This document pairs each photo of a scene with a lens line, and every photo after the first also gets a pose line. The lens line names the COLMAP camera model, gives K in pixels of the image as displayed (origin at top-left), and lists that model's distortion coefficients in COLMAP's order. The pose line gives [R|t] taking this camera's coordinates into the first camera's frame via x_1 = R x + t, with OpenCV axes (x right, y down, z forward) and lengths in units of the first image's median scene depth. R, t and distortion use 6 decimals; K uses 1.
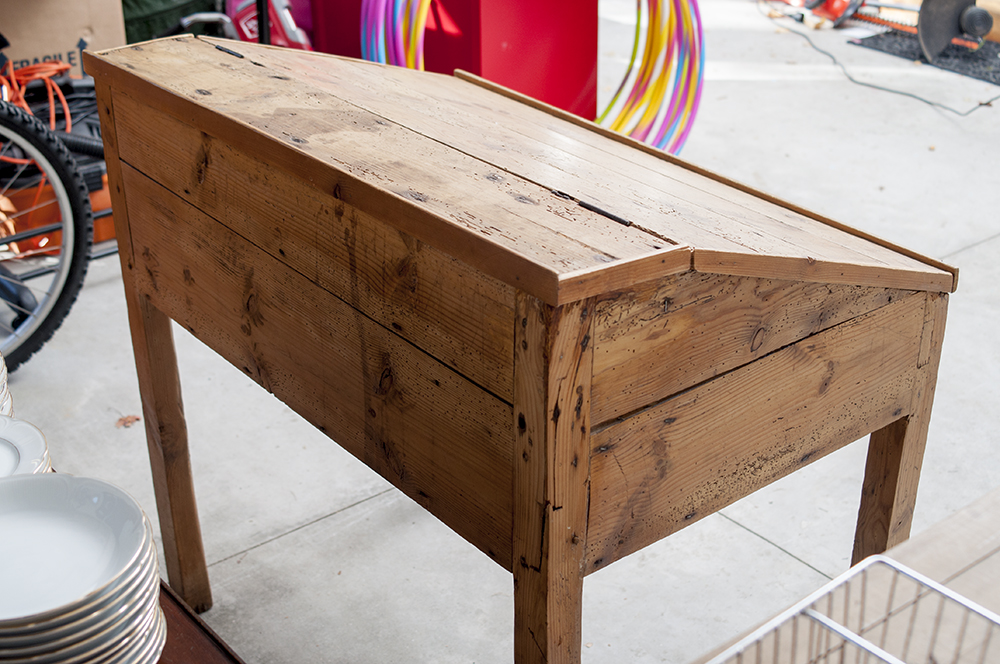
lens RADIAL K [[1476.5, 0, 499.9], [0, 1476.5, 332.1], [0, 0, 1]] dist [-0.156531, 0.000000]
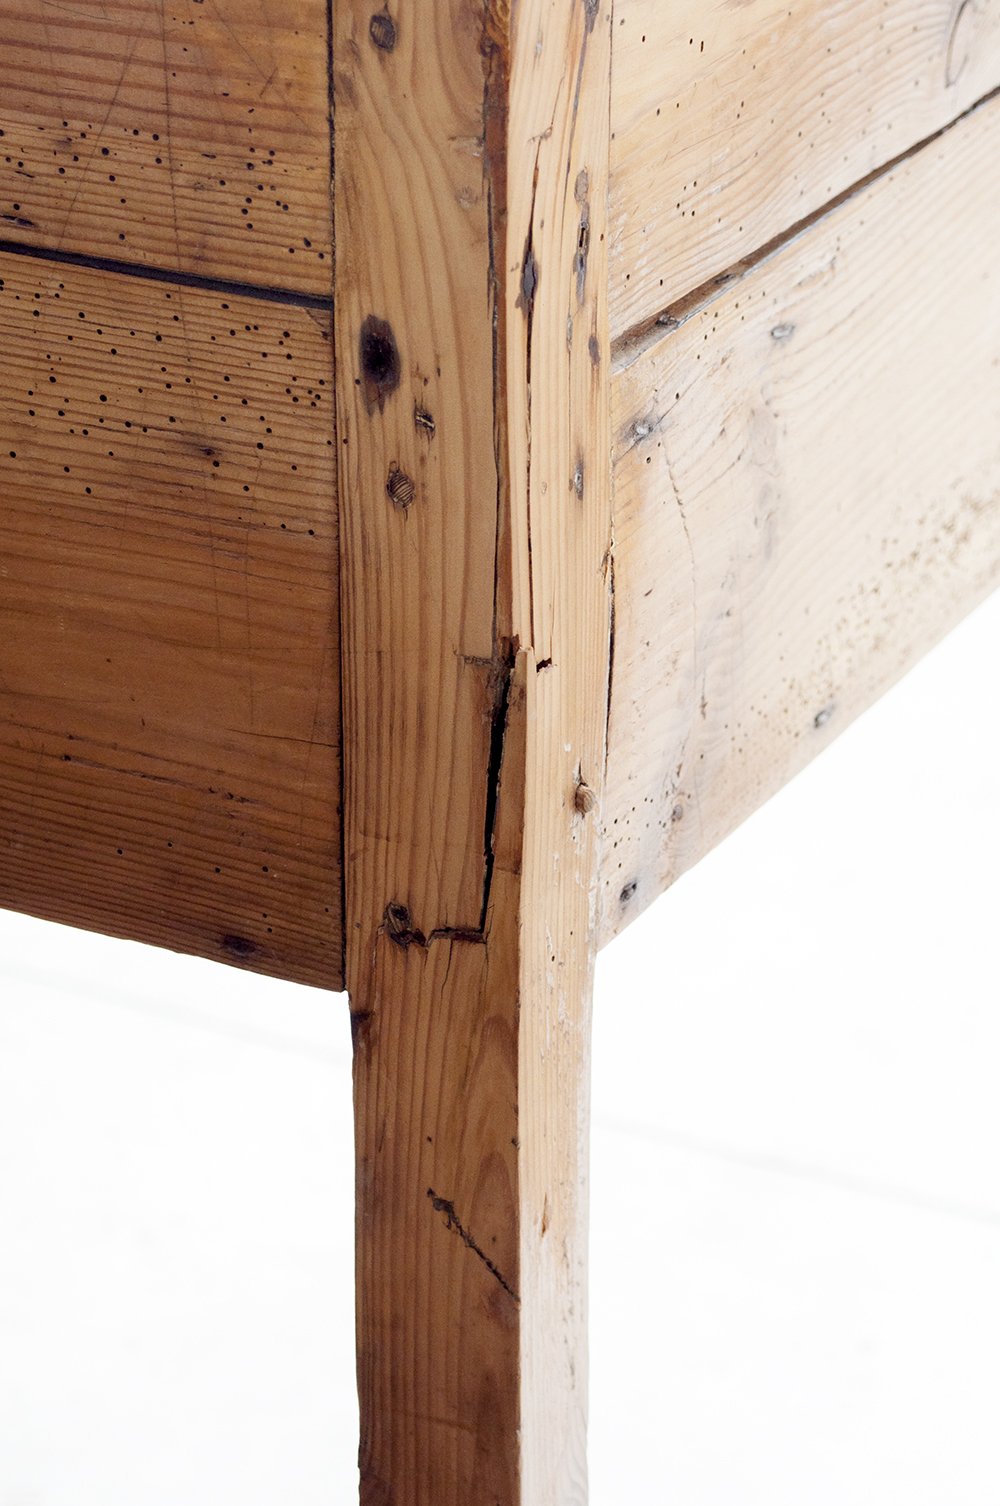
lens RADIAL K [[4672.4, 0, 499.0], [0, 4672.4, 752.8], [0, 0, 1]] dist [0.027420, 0.000000]
pose [[0.916976, -0.171134, 0.360373, -0.271308], [0.183315, 0.983054, 0.000383, 0.131029], [-0.354331, 0.065711, 0.932808, 0.209084]]
